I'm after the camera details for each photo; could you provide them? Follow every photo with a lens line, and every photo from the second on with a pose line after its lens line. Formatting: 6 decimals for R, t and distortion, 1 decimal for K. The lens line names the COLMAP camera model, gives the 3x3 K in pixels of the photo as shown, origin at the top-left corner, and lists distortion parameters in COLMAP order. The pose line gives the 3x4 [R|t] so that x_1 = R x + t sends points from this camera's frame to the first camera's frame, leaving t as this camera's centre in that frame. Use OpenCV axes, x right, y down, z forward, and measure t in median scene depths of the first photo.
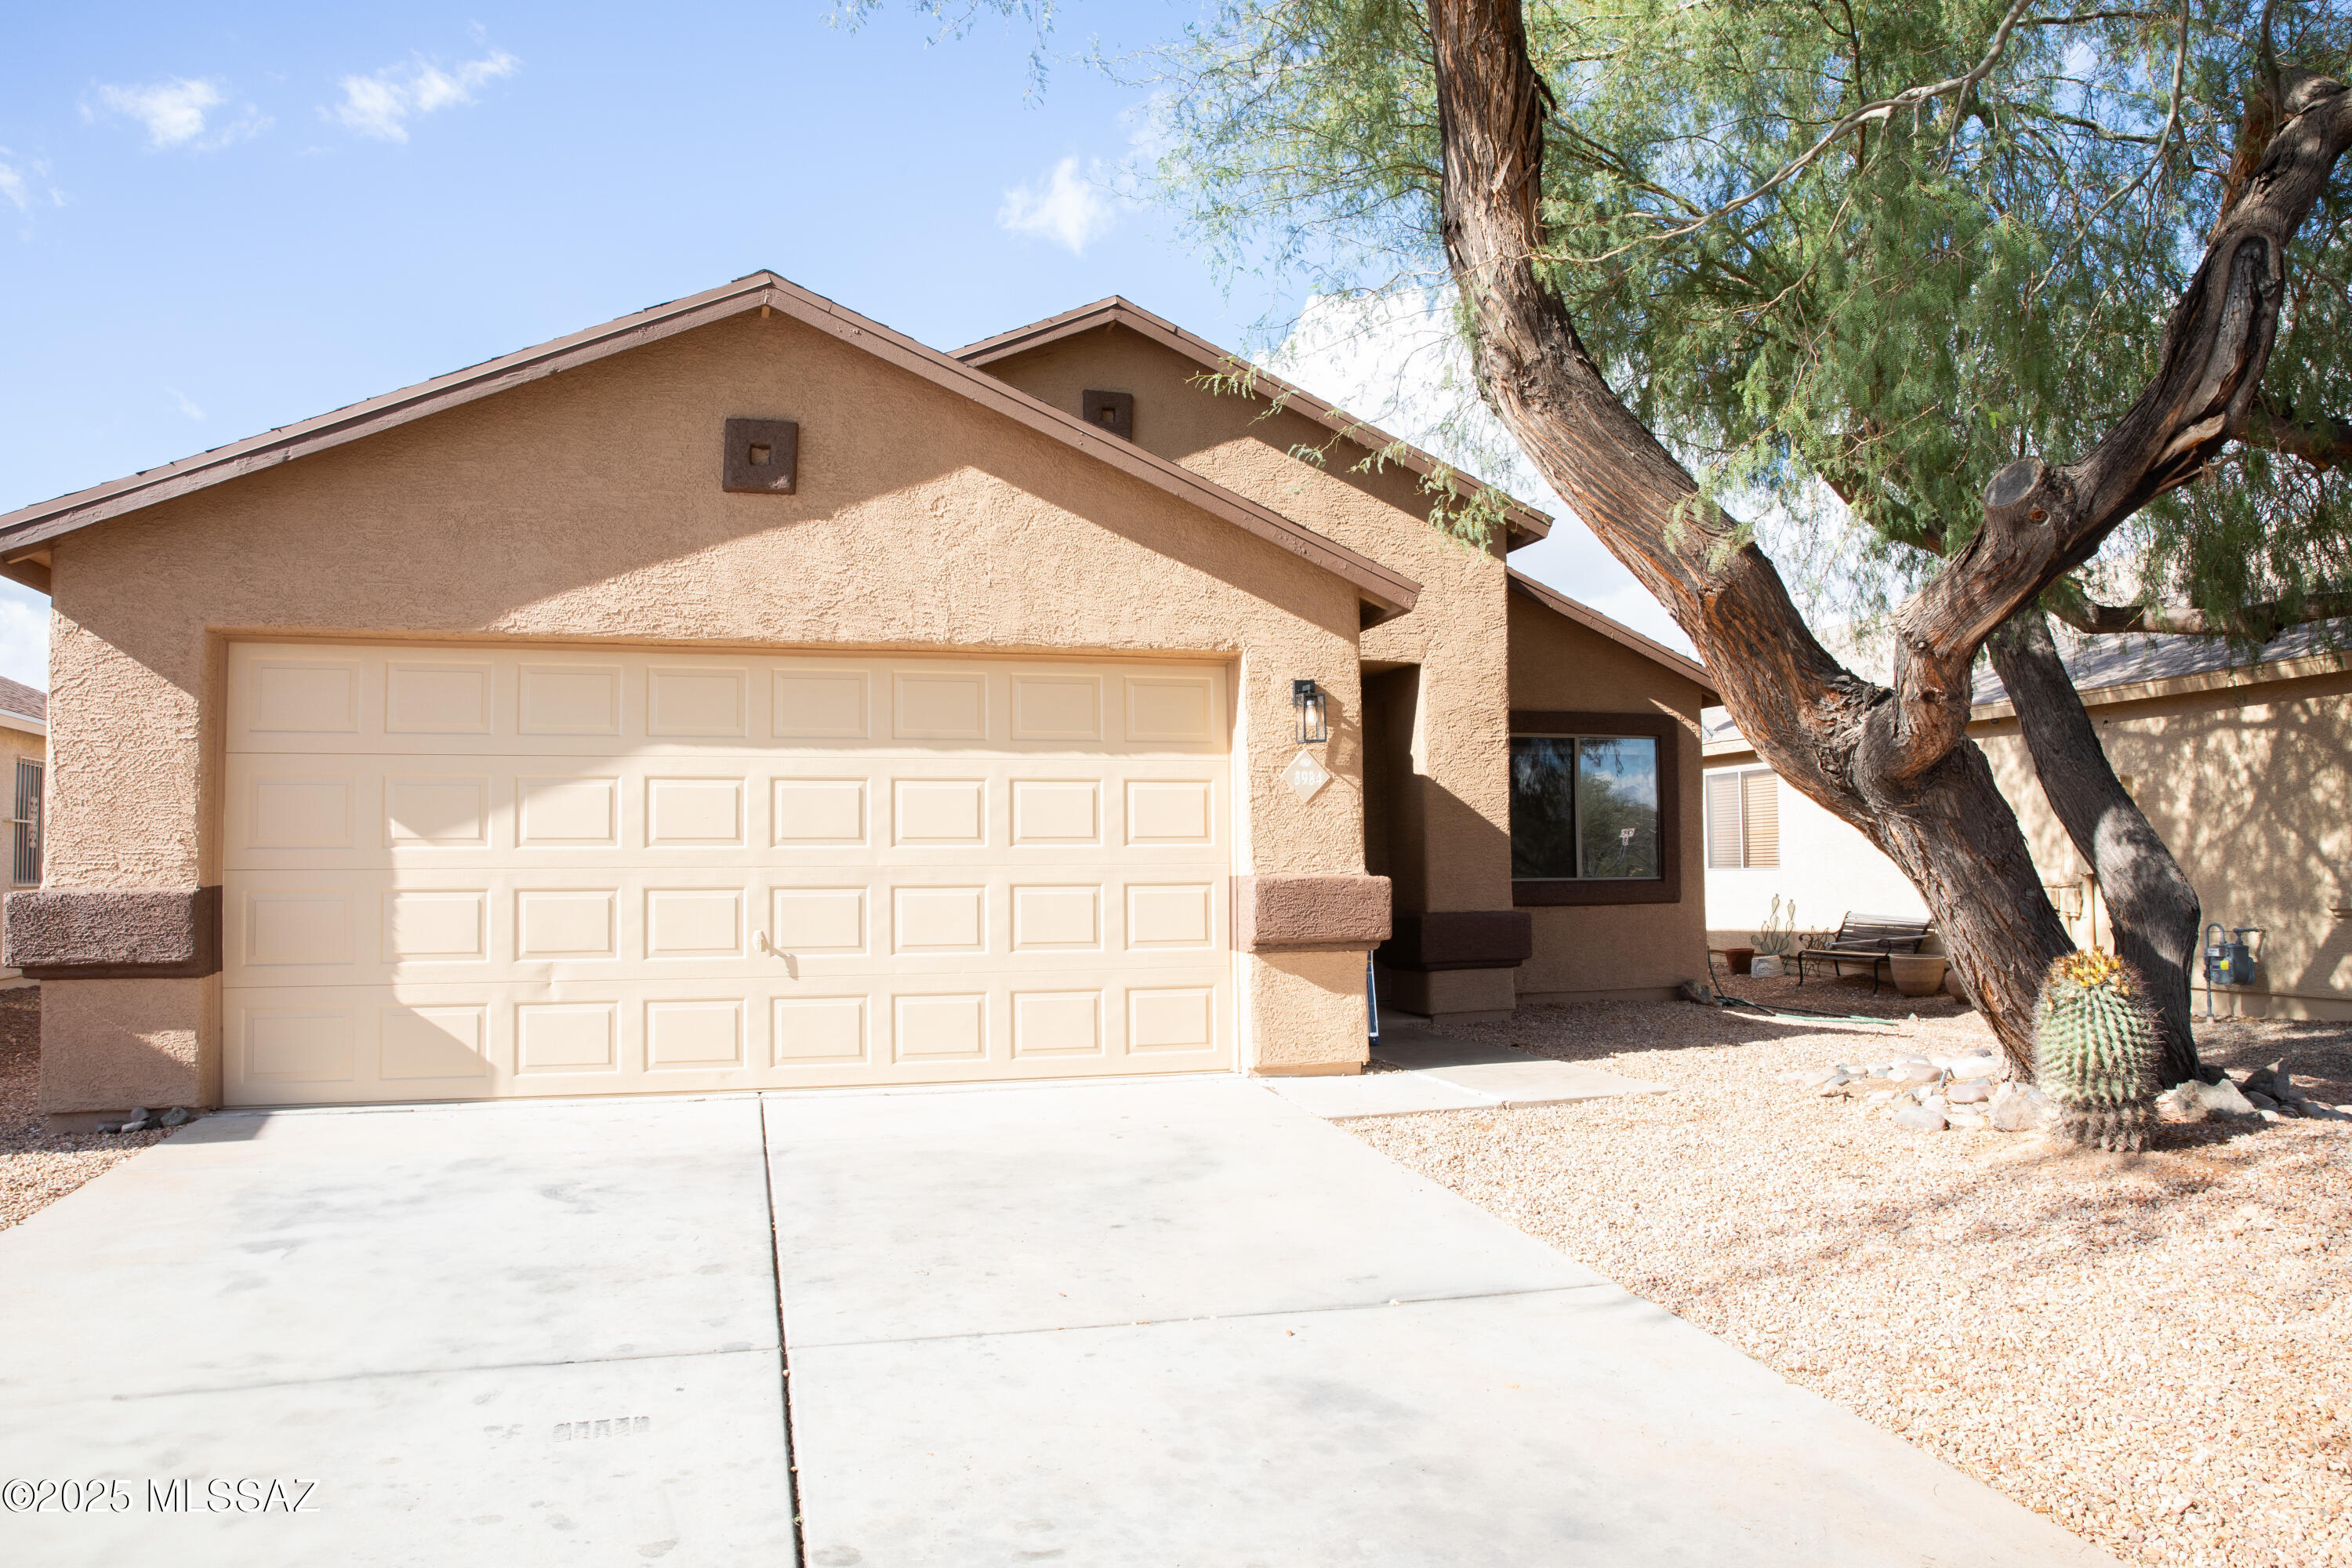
lens RADIAL K [[1652.5, 0, 1176.0], [0, 1652.5, 784.0], [0, 0, 1]] dist [-0.114838, 0.093832]
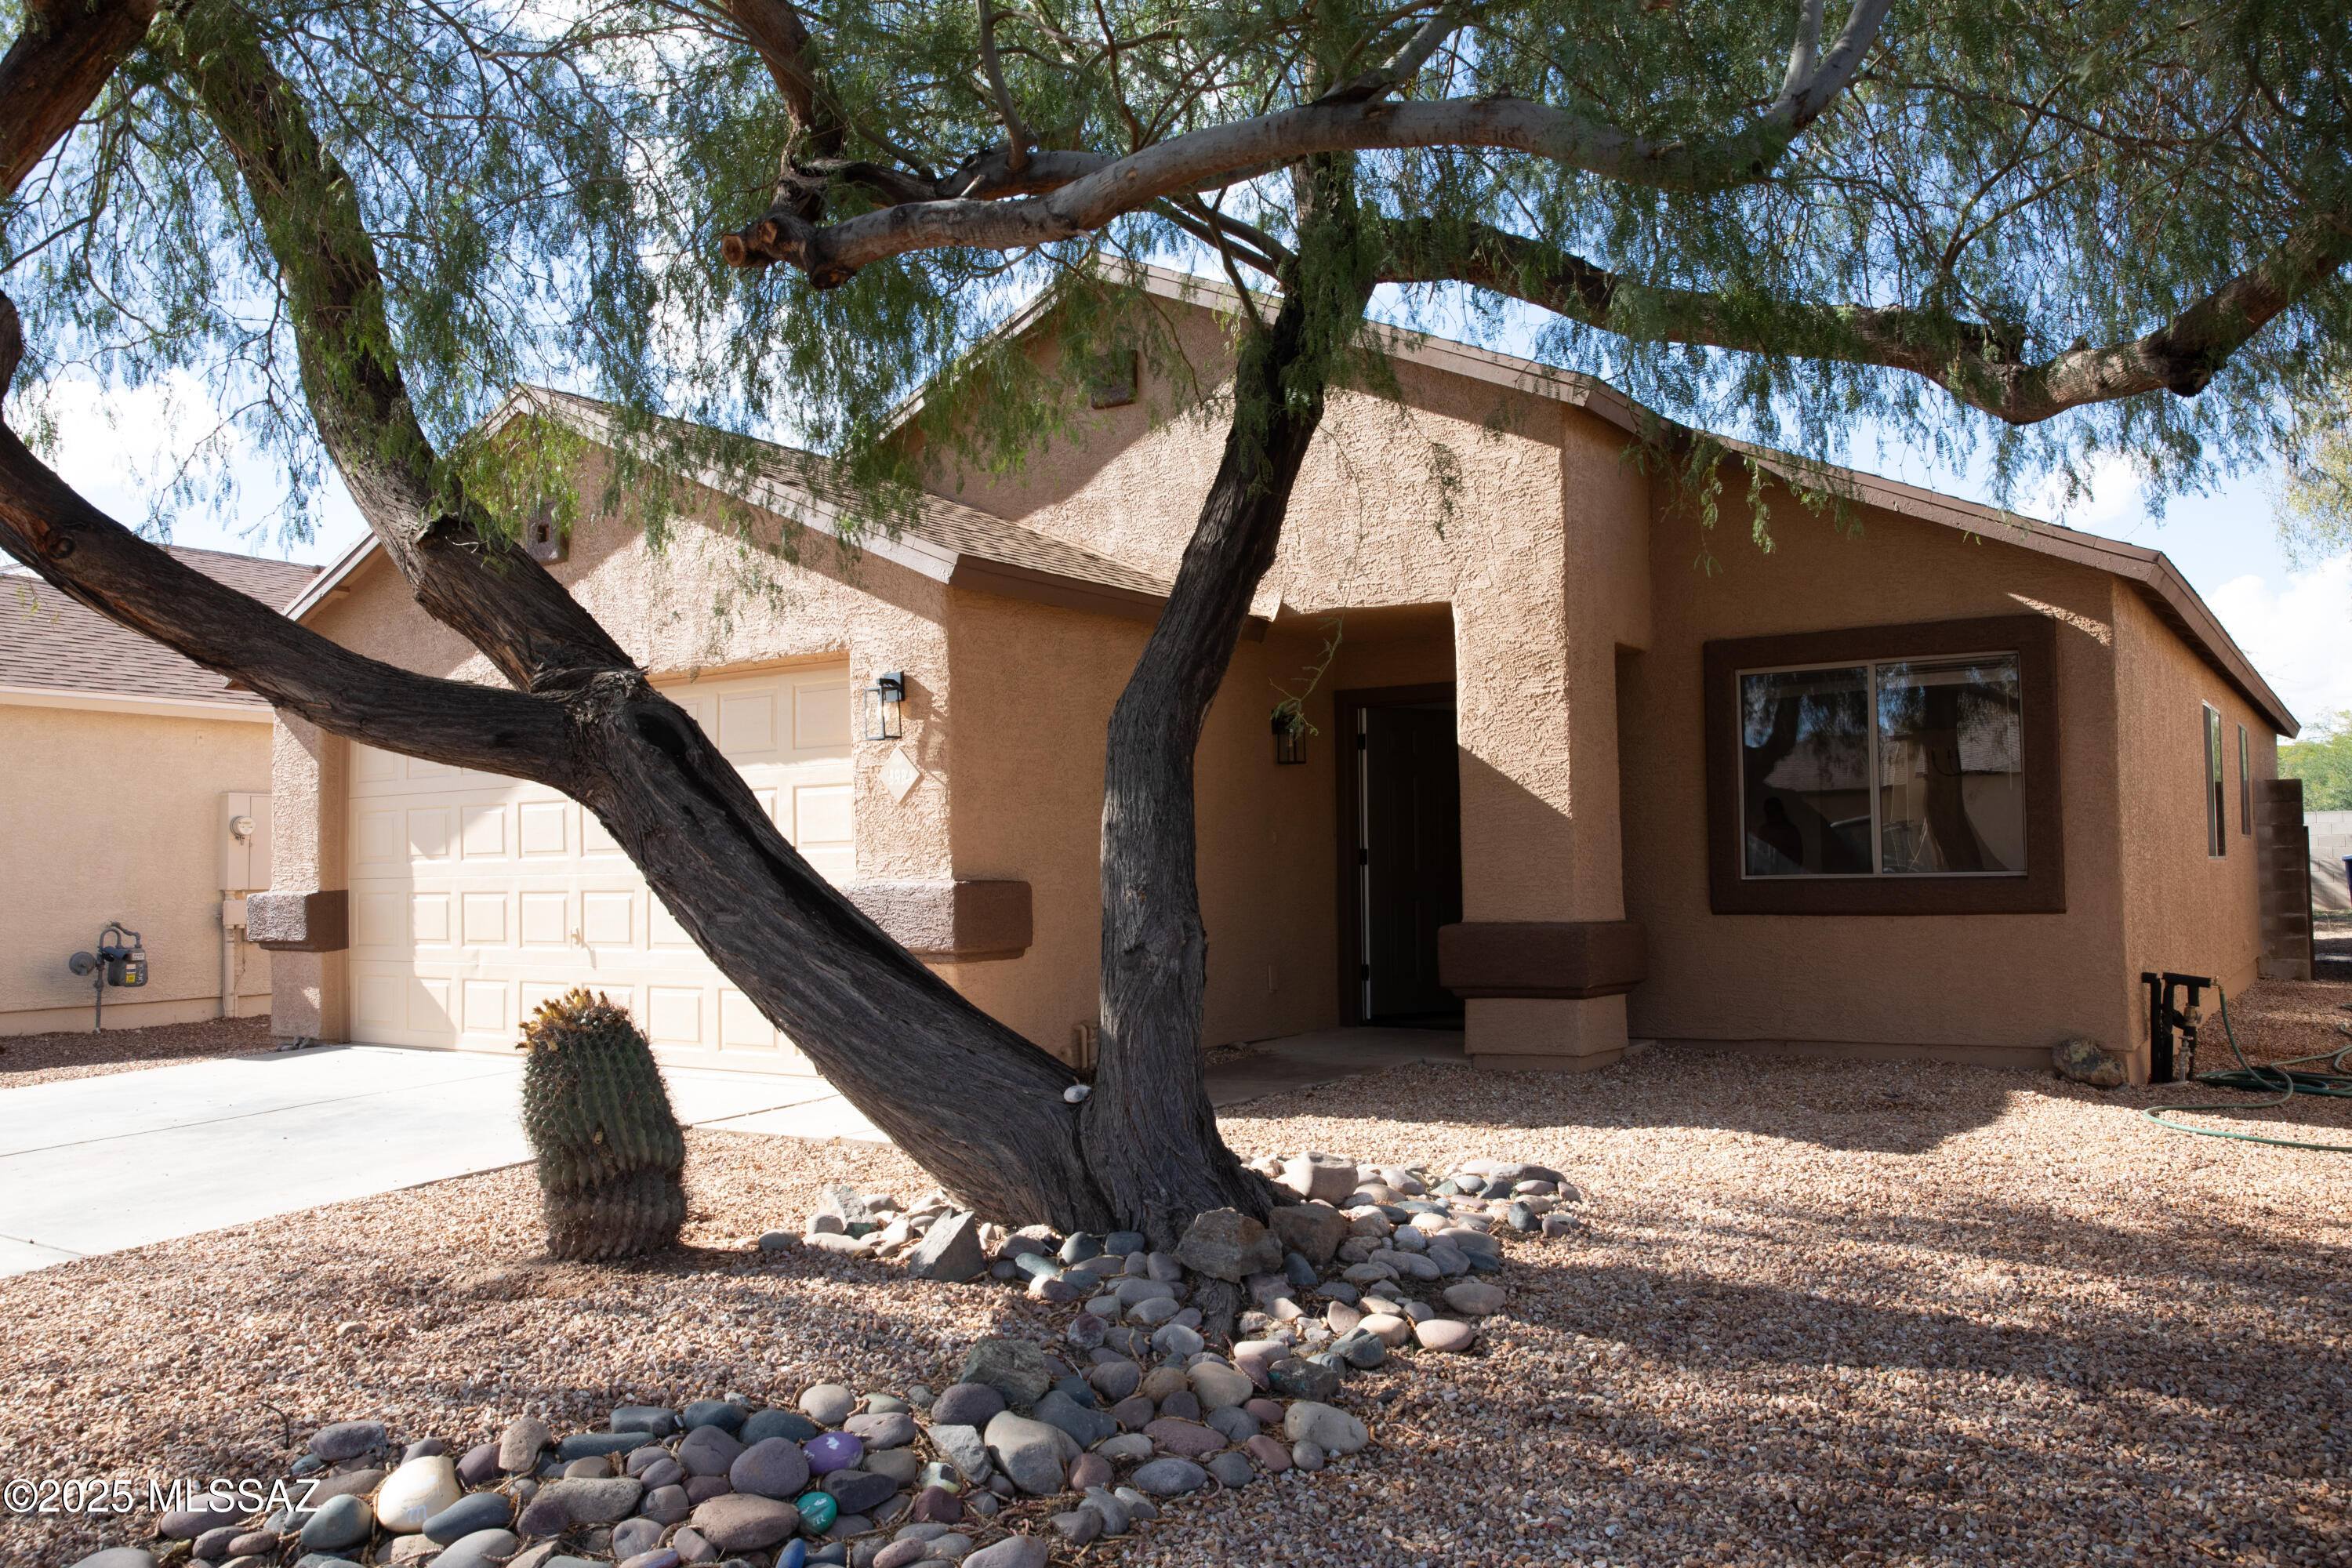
lens RADIAL K [[1816.2, 0, 1176.0], [0, 1816.2, 784.0], [0, 0, 1]] dist [-0.044481, -0.000417]
pose [[0.626393, -0.038548, -0.778554, 0.973750], [0.053113, 0.998566, -0.006709, 0.015466], [0.777696, -0.037149, 0.627542, 0.473870]]
